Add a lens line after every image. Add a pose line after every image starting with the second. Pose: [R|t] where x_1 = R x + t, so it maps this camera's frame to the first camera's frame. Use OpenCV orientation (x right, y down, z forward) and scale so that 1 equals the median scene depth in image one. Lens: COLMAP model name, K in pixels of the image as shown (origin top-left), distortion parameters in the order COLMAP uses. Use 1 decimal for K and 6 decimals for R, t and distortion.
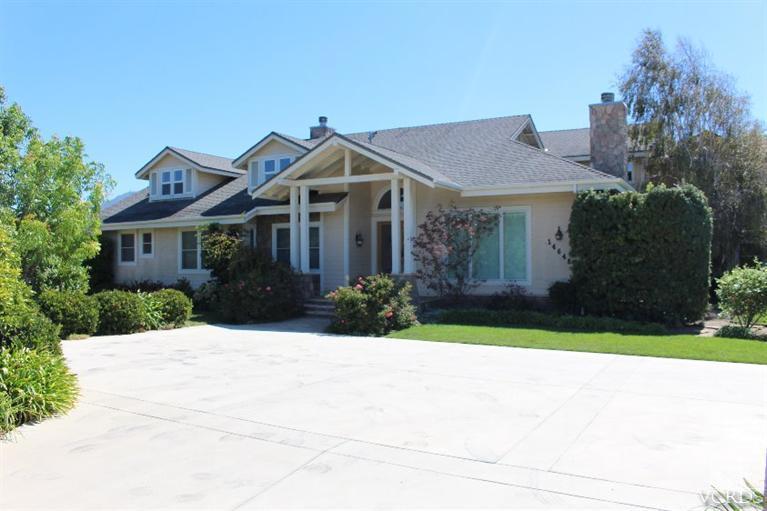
lens RADIAL K [[626.6, 0, 377.2], [0, 626.6, 254.9], [0, 0, 1]] dist [-0.123873, 0.077214]
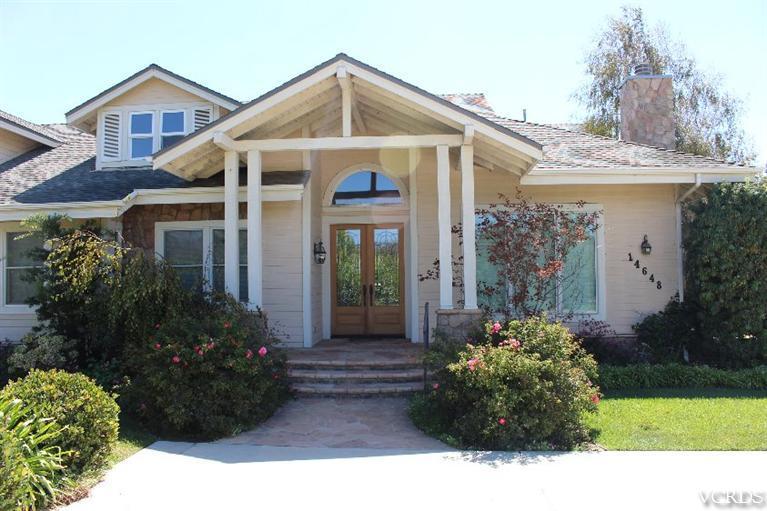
lens RADIAL K [[626.6, 0, 386.0], [0, 626.6, 258.6], [0, 0, 1]] dist [-0.123873, 0.077214]
pose [[0.905869, 0.008858, 0.423465, -0.240090], [0.003359, 0.999600, -0.028096, -0.000835], [-0.423544, 0.026874, 0.905477, 0.454310]]
